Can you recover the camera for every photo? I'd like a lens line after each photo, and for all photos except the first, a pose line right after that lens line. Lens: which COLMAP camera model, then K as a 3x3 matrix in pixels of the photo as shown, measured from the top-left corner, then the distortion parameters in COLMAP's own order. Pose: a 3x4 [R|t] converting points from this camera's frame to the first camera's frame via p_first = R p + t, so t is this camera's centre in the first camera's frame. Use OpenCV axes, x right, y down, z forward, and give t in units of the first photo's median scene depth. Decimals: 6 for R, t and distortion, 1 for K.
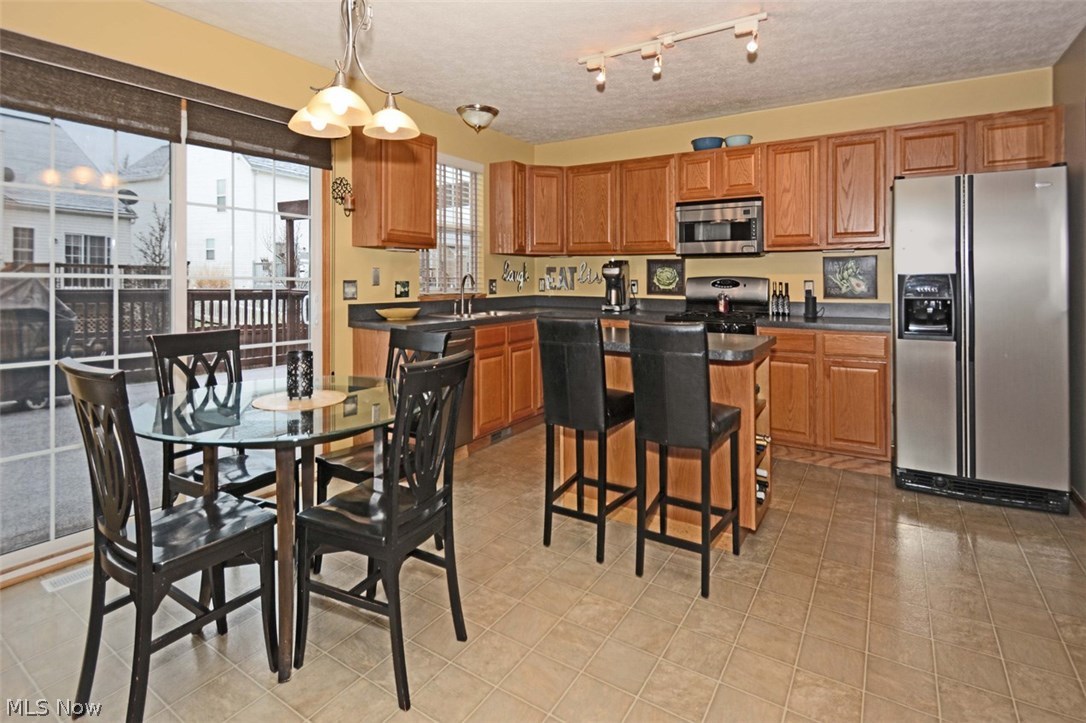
lens RADIAL K [[530.8, 0, 578.8], [0, 530.8, 274.7], [0, 0, 1]] dist [0.015640, -0.009458]
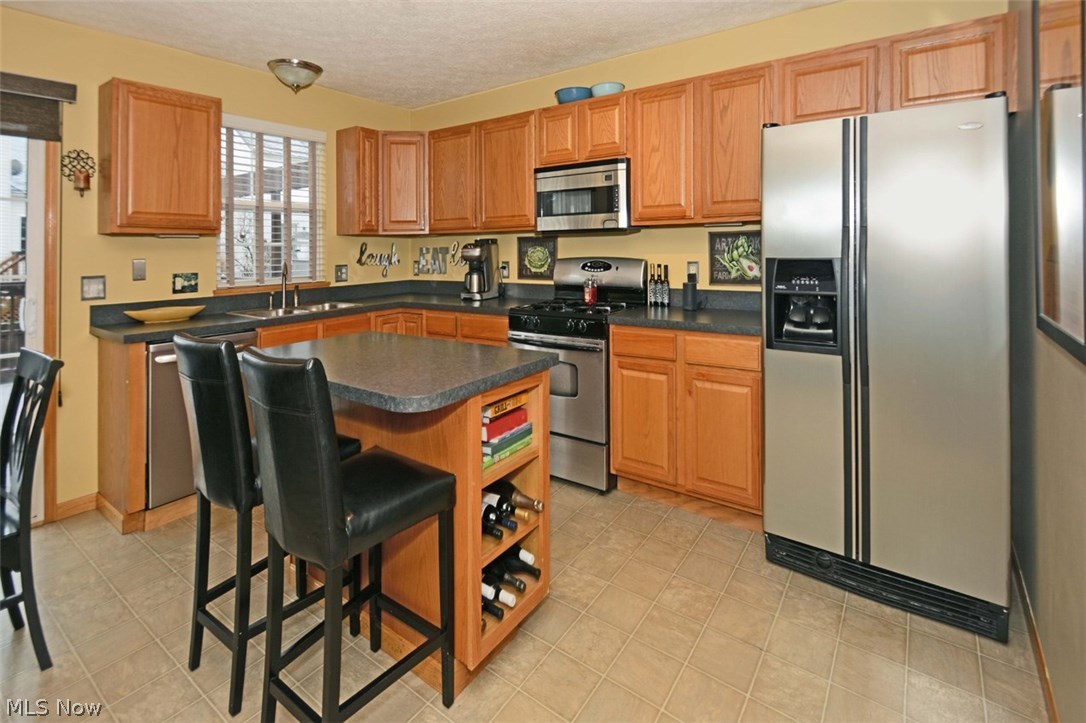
lens RADIAL K [[530.8, 0, 527.7], [0, 530.8, 245.6], [0, 0, 1]] dist [0.015640, -0.009458]
pose [[0.996913, -0.021231, -0.075590, 0.246123], [0.021345, 0.999772, 0.000695, -0.018795], [0.075558, -0.002306, 0.997139, 0.191209]]
